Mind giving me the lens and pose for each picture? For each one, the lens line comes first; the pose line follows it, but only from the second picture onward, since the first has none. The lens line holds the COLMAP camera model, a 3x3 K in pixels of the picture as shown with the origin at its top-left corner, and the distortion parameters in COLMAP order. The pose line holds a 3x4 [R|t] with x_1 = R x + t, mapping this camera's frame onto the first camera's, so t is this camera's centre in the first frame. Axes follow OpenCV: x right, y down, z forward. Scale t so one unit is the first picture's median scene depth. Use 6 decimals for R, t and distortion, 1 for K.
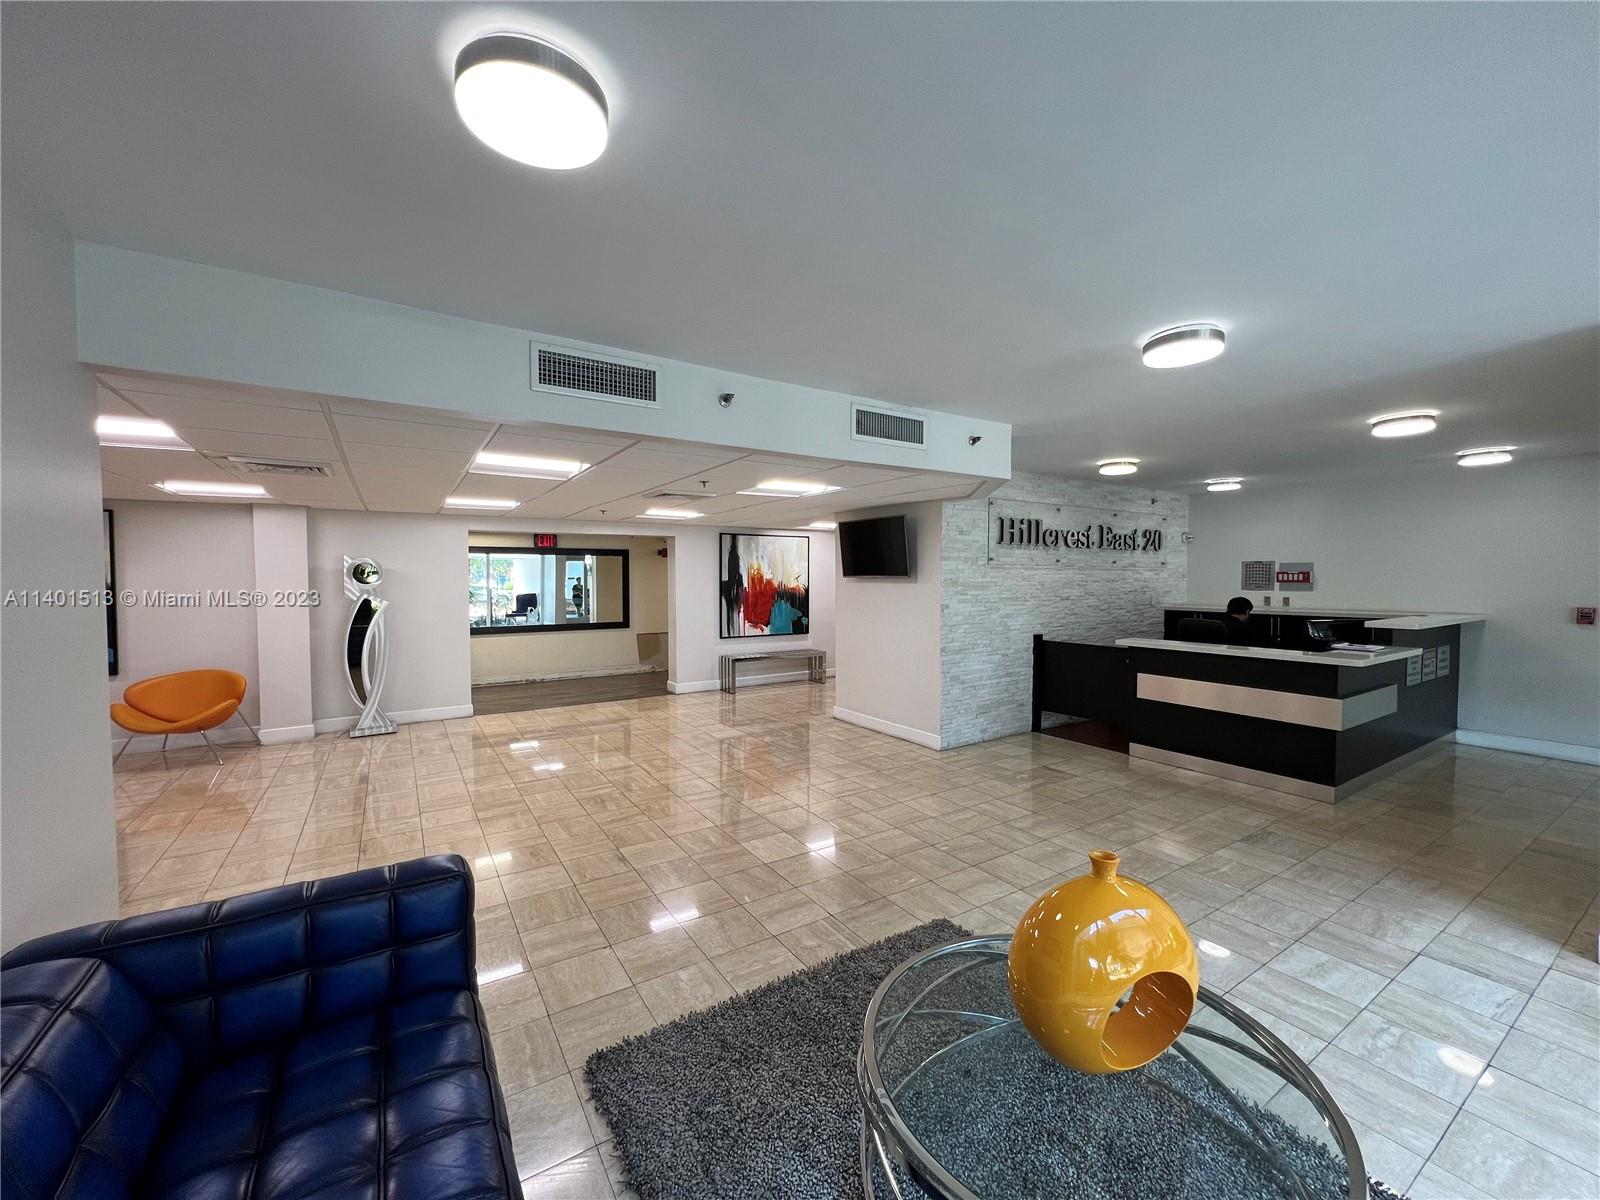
lens RADIAL K [[638.3, 0, 793.1], [0, 638.3, 602.2], [0, 0, 1]] dist [-0.001108, 0.000913]
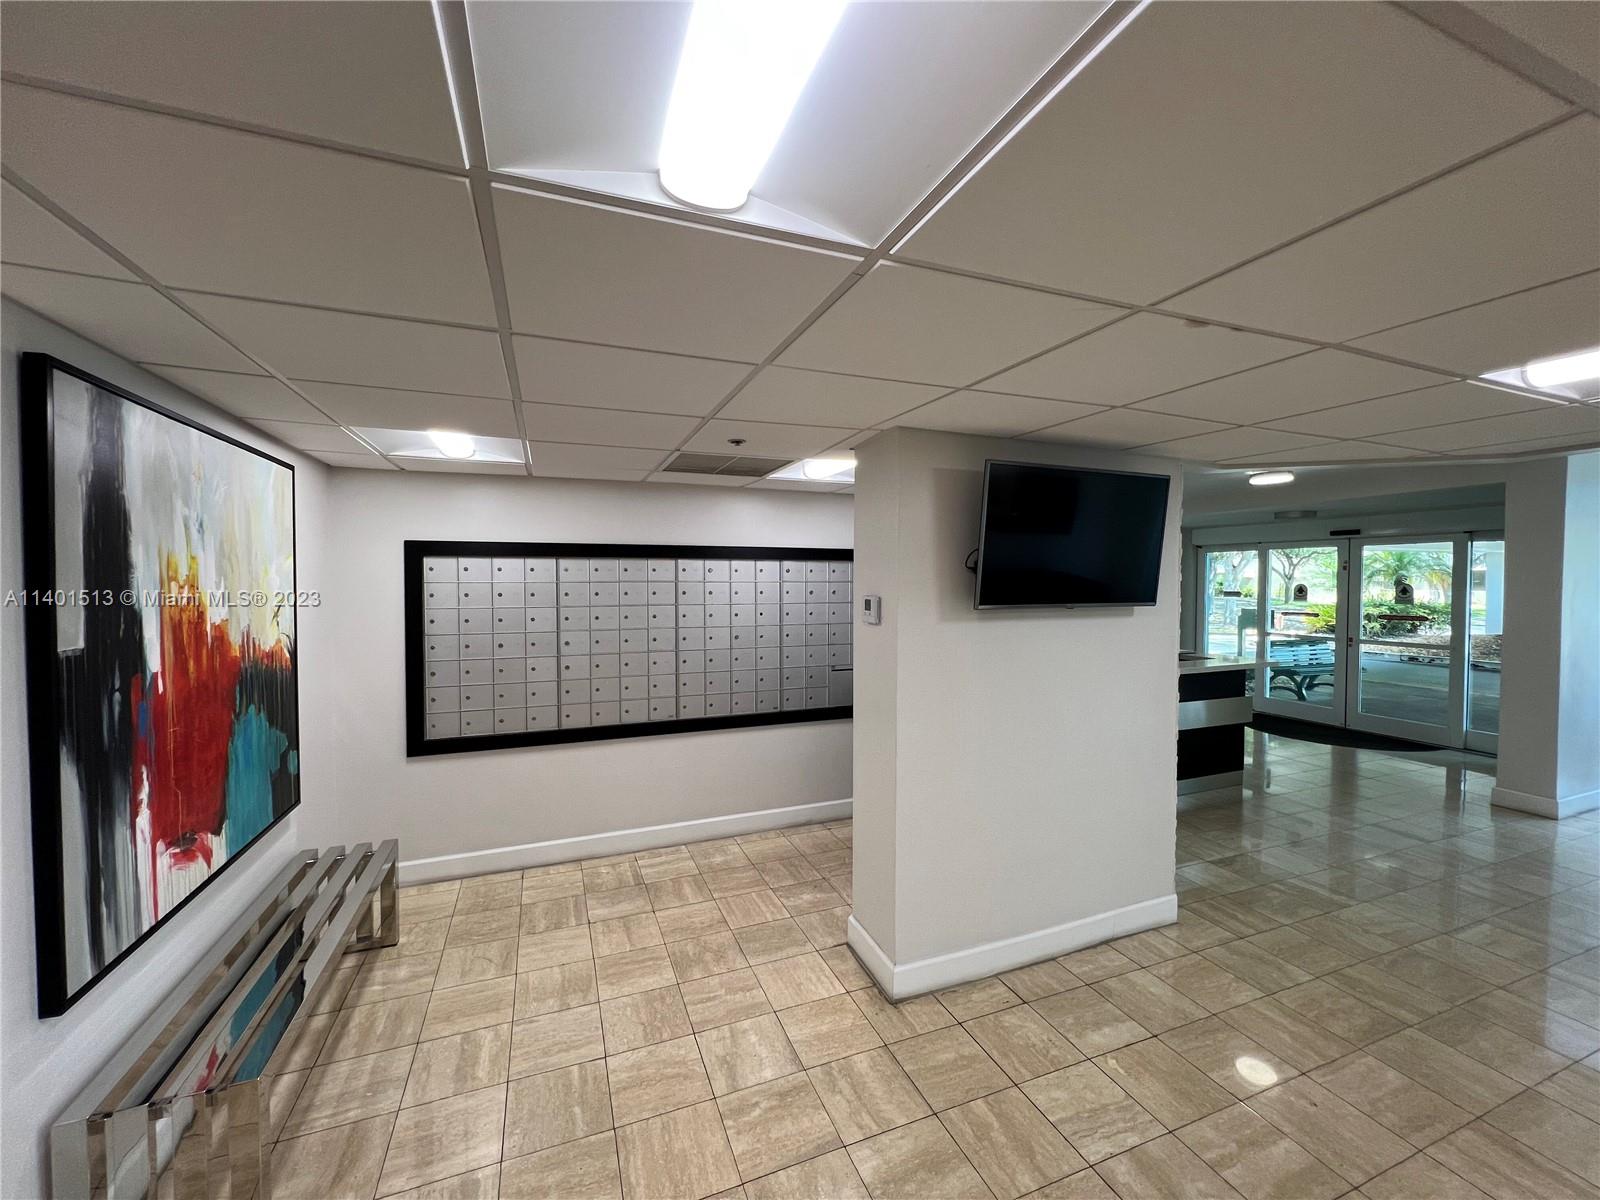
lens RADIAL K [[638.3, 0, 799.9], [0, 638.3, 600.6], [0, 0, 1]] dist [-0.001108, 0.000913]
pose [[0.182590, -0.024598, 0.982881, -0.225447], [0.039334, 0.999069, 0.017696, -0.040725], [-0.982402, 0.035430, 0.183388, 0.751918]]
